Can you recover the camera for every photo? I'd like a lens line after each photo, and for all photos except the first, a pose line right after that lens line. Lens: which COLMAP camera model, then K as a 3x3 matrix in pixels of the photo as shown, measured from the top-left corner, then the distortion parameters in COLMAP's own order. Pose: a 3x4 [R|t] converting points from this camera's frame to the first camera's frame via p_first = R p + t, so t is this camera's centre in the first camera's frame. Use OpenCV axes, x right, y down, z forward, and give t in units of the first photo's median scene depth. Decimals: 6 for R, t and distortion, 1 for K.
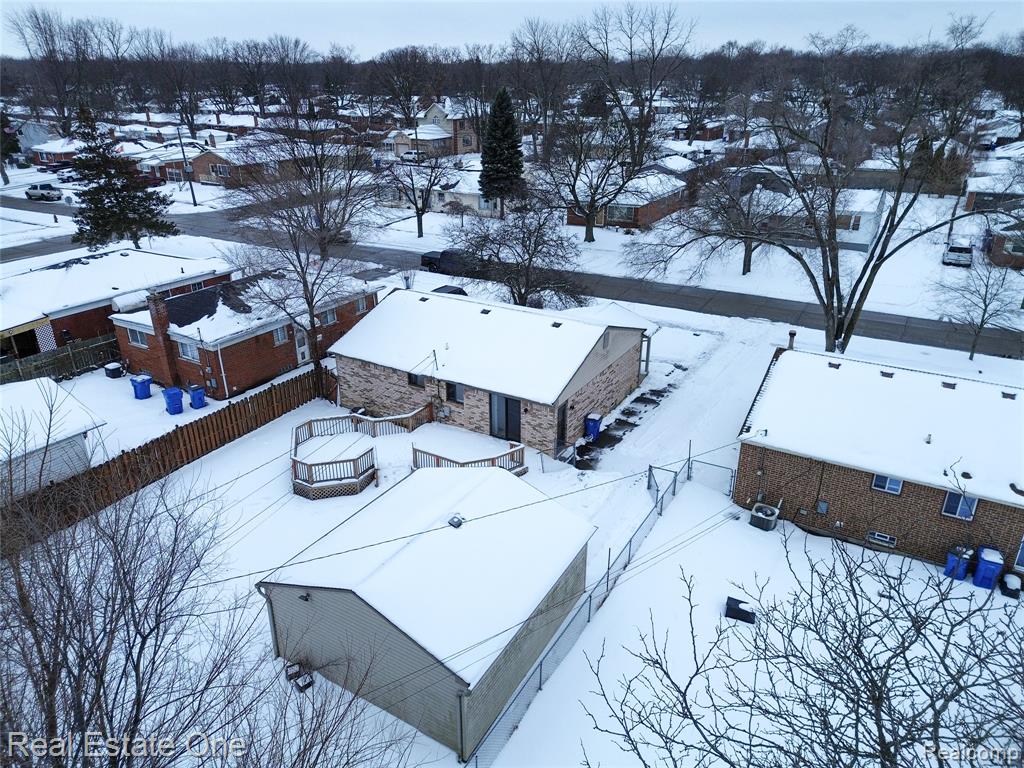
lens RADIAL K [[730.8, 0, 512.0], [0, 730.8, 384.0], [0, 0, 1]] dist [0.042349, -0.007217]
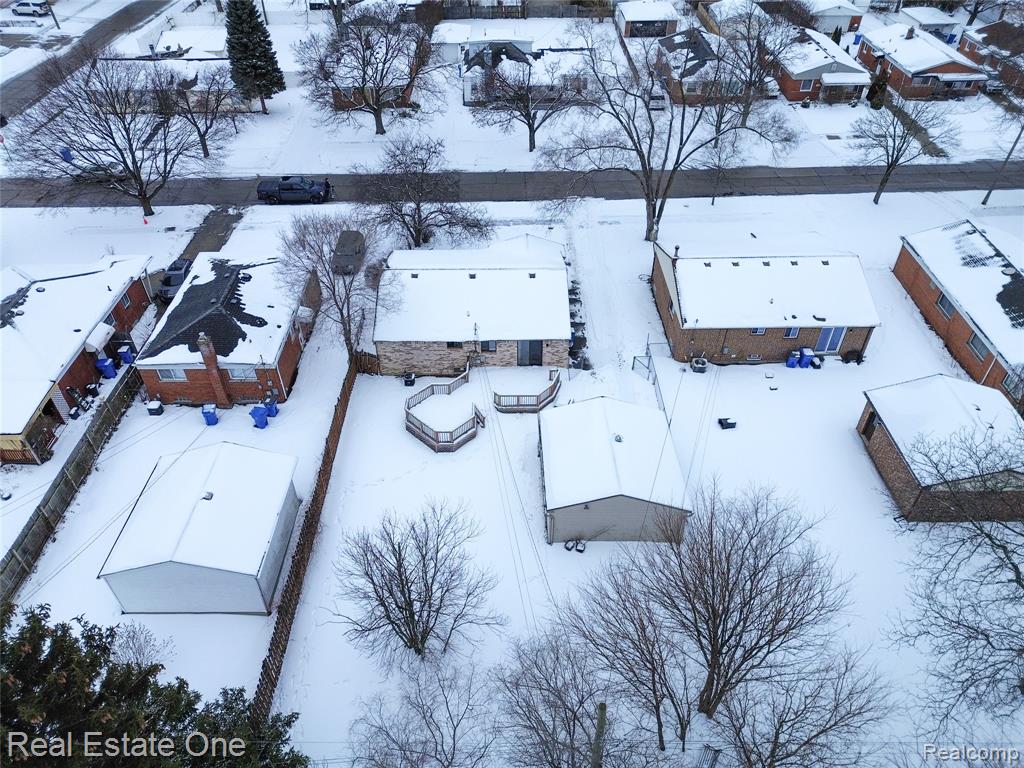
lens RADIAL K [[730.8, 0, 512.0], [0, 730.8, 384.0], [0, 0, 1]] dist [0.042349, -0.007217]
pose [[0.861510, -0.337892, 0.378985, -0.597857], [0.215573, 0.919214, 0.329505, -0.375000], [-0.459705, -0.202173, 0.864753, -0.263151]]
